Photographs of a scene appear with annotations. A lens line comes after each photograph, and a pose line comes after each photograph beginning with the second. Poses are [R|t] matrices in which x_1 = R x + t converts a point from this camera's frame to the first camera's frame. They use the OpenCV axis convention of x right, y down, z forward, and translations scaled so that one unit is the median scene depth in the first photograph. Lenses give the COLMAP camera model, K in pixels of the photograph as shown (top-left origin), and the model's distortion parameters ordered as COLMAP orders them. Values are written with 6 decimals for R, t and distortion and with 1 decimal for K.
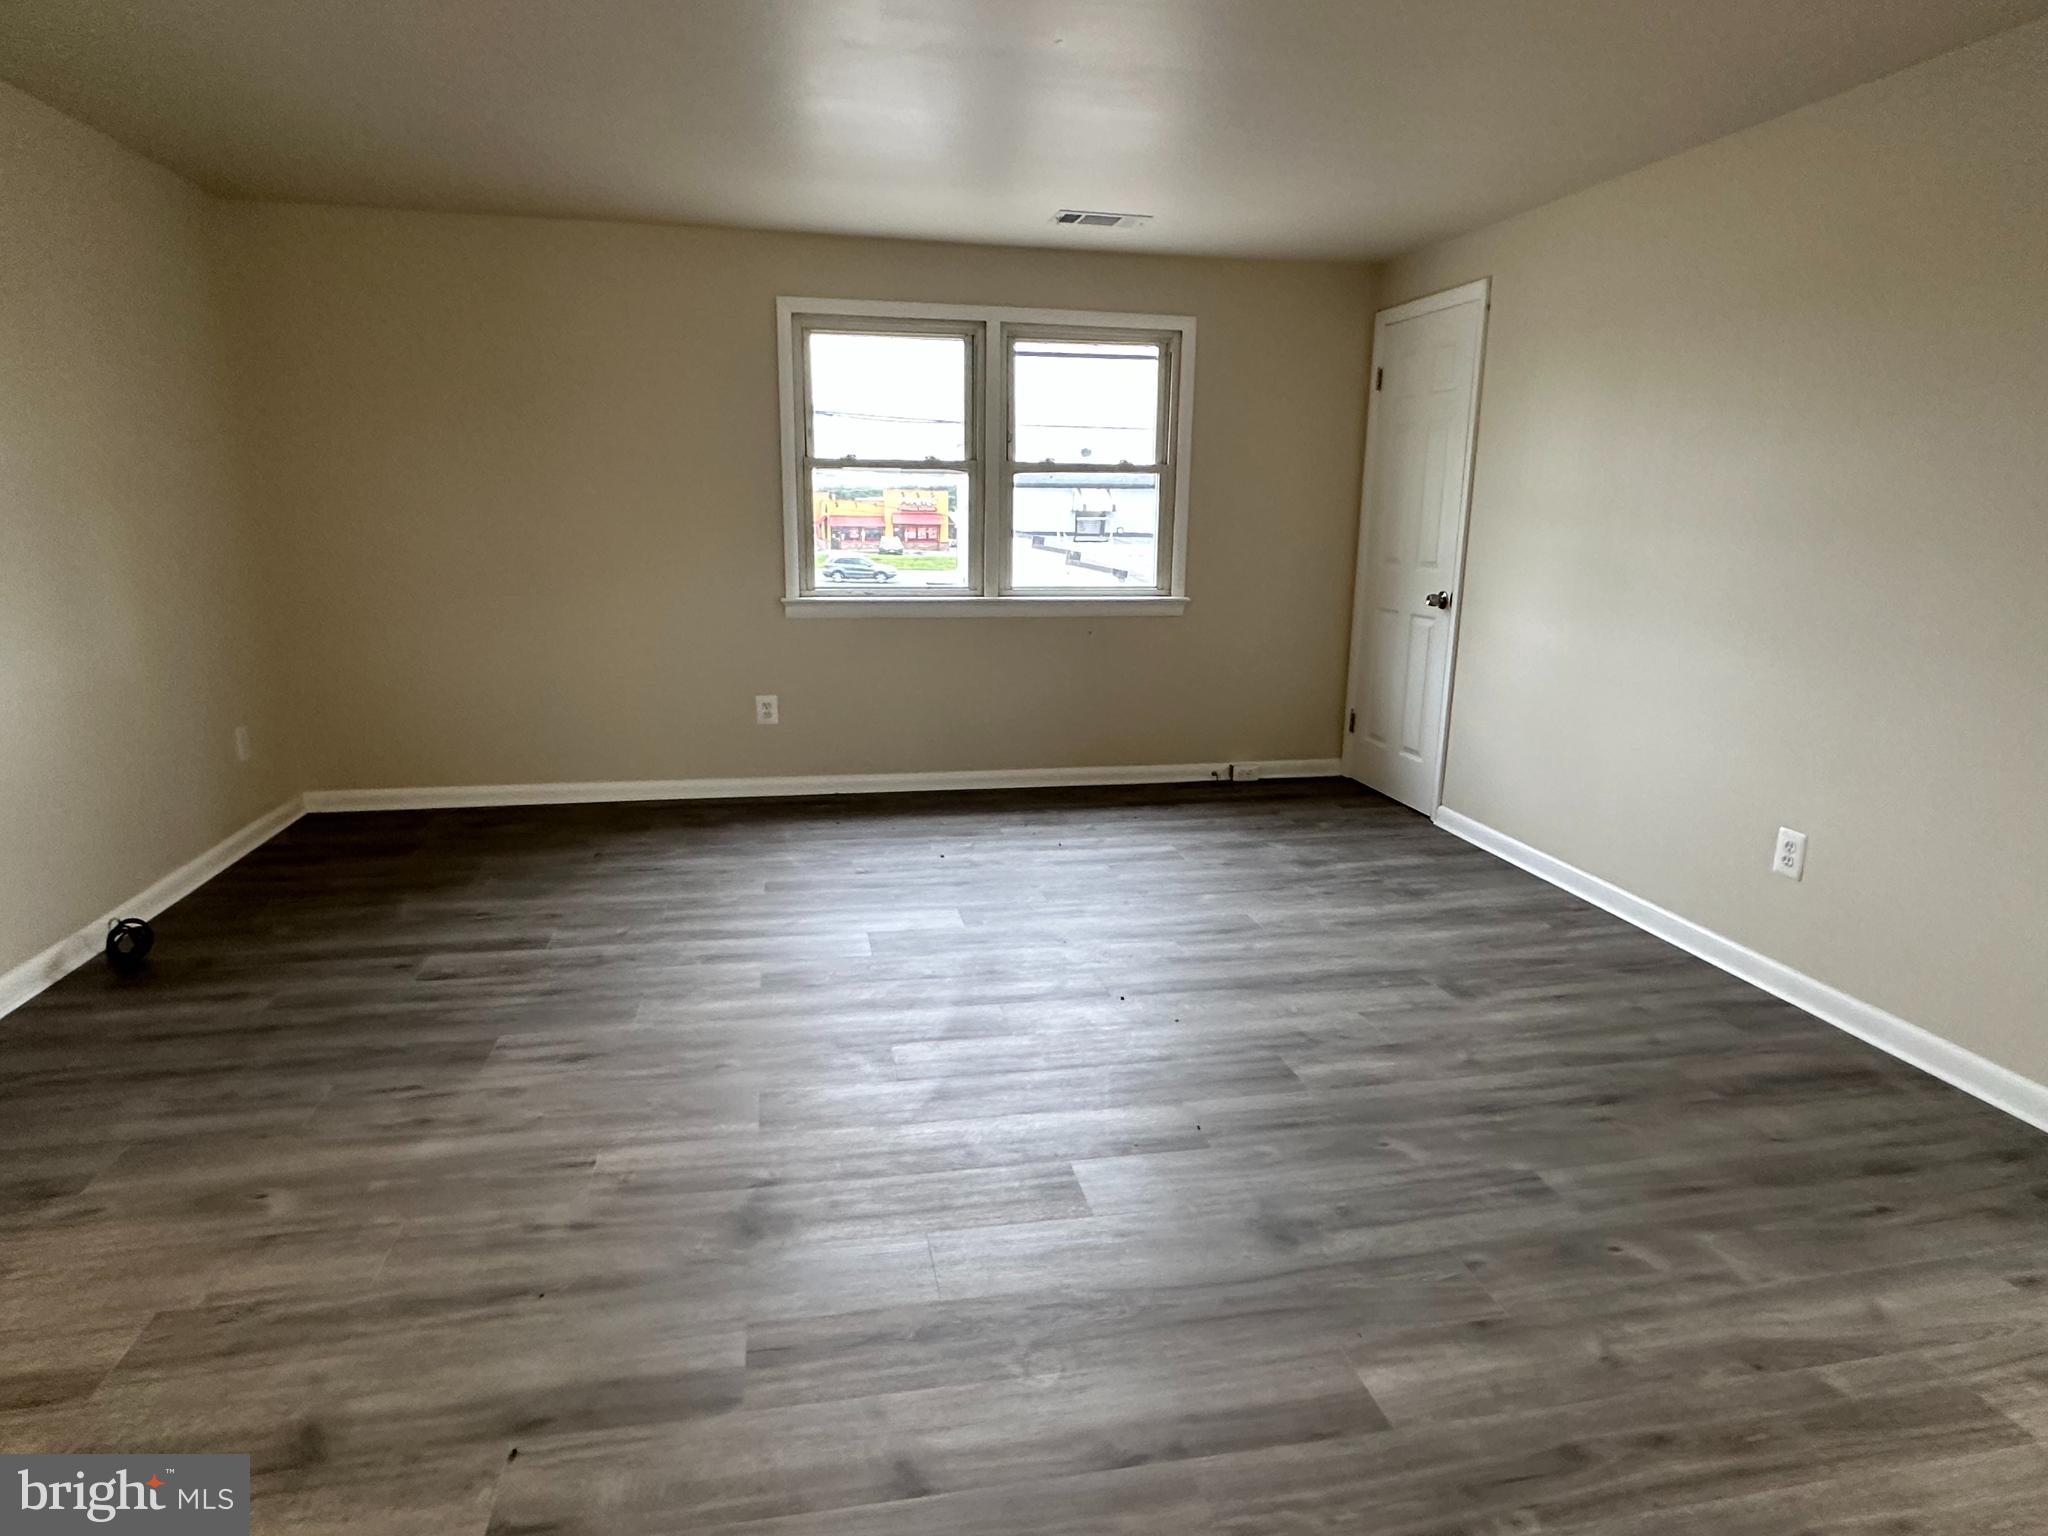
lens RADIAL K [[1174.9, 0, 1020.5], [0, 1174.9, 774.4], [0, 0, 1]] dist [-0.004388, 0.000936]
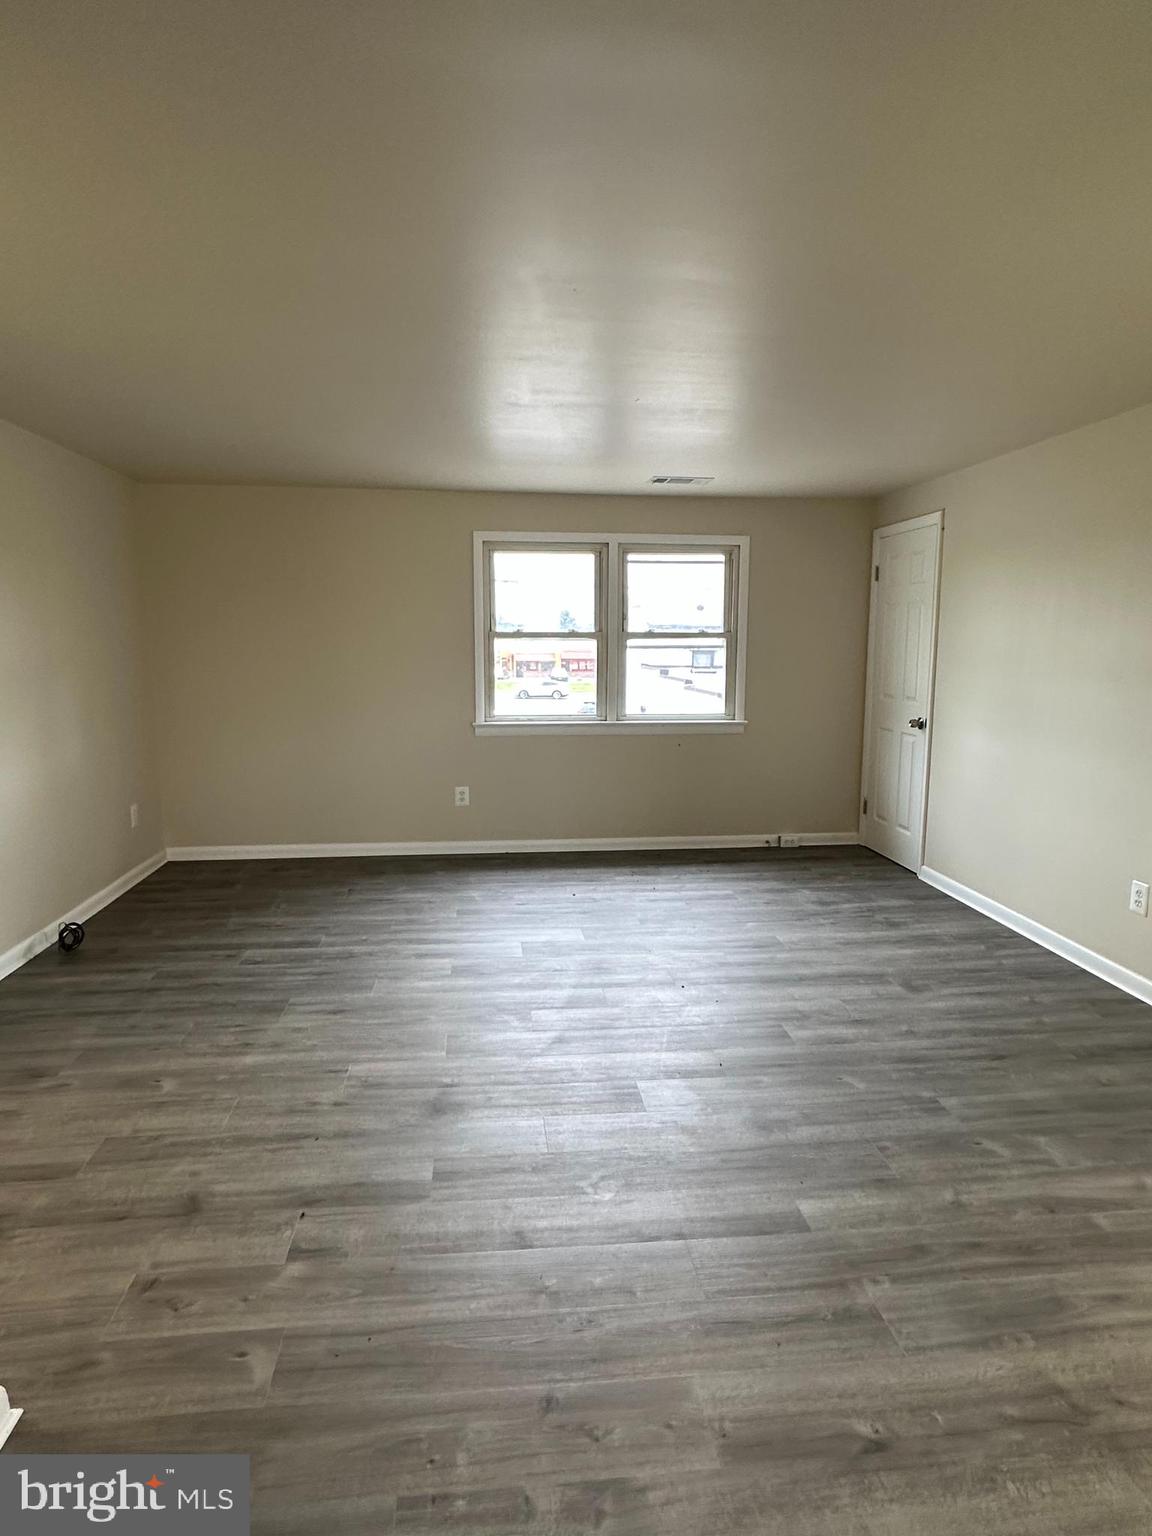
lens RADIAL K [[881.2, 0, 576.0], [0, 881.2, 768.0], [0, 0, 1]] dist [-0.004388, 0.000936]
pose [[0.995905, 0.002416, -0.090371, 0.055066], [-0.010129, 0.996330, -0.084992, 0.006437], [0.089834, 0.085560, 0.992275, -0.190229]]
